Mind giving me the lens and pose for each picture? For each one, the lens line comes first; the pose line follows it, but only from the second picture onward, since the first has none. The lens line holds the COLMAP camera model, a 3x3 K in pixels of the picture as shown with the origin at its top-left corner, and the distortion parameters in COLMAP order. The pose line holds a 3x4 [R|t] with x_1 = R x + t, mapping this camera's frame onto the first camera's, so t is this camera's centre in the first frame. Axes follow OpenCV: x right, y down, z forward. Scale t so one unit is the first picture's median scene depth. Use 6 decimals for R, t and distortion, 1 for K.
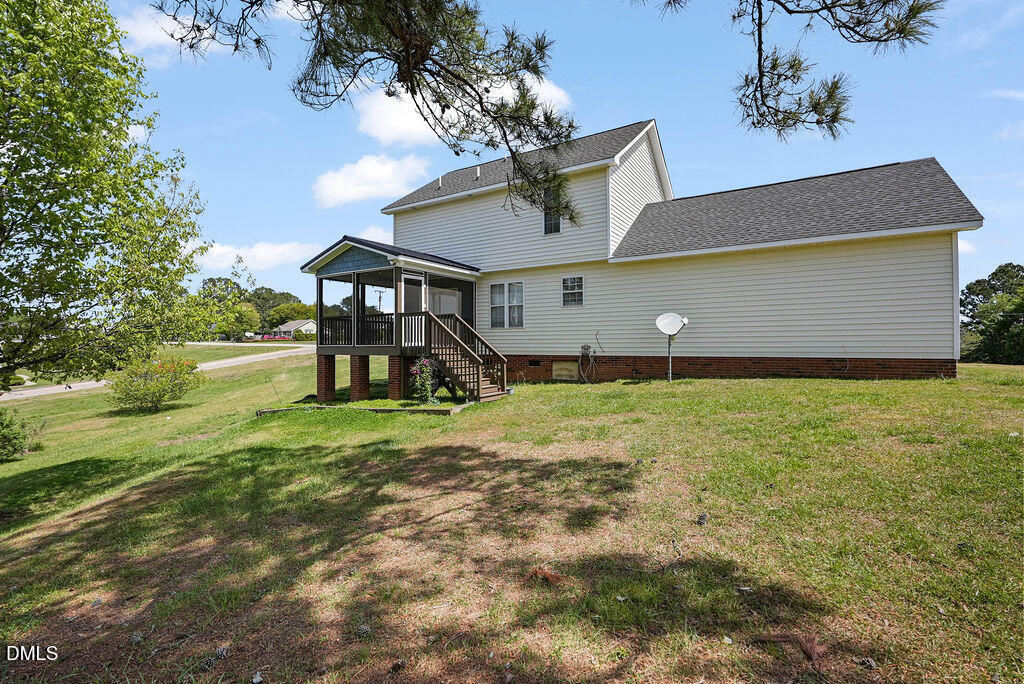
lens RADIAL K [[466.1, 0, 510.2], [0, 466.1, 340.8], [0, 0, 1]] dist [-0.004514, 0.000530]
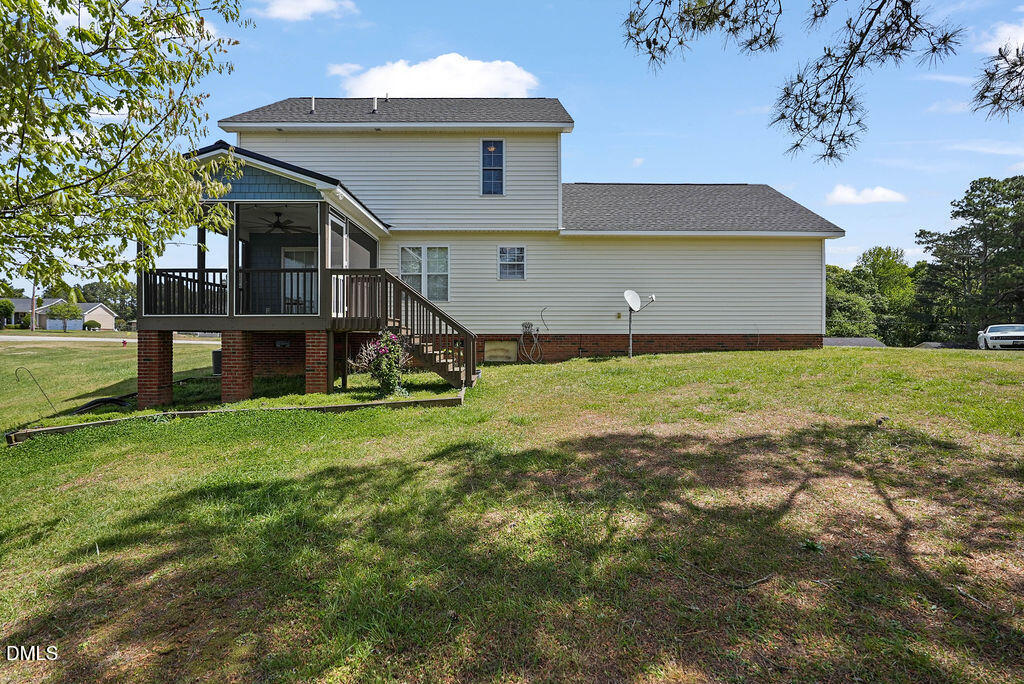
lens RADIAL K [[466.1, 0, 512.0], [0, 466.1, 339.4], [0, 0, 1]] dist [-0.004514, 0.000530]
pose [[0.838397, 0.003027, 0.545052, -0.410517], [-0.008228, 0.999941, 0.007103, 0.040867], [-0.544998, -0.010440, 0.838372, 0.282430]]
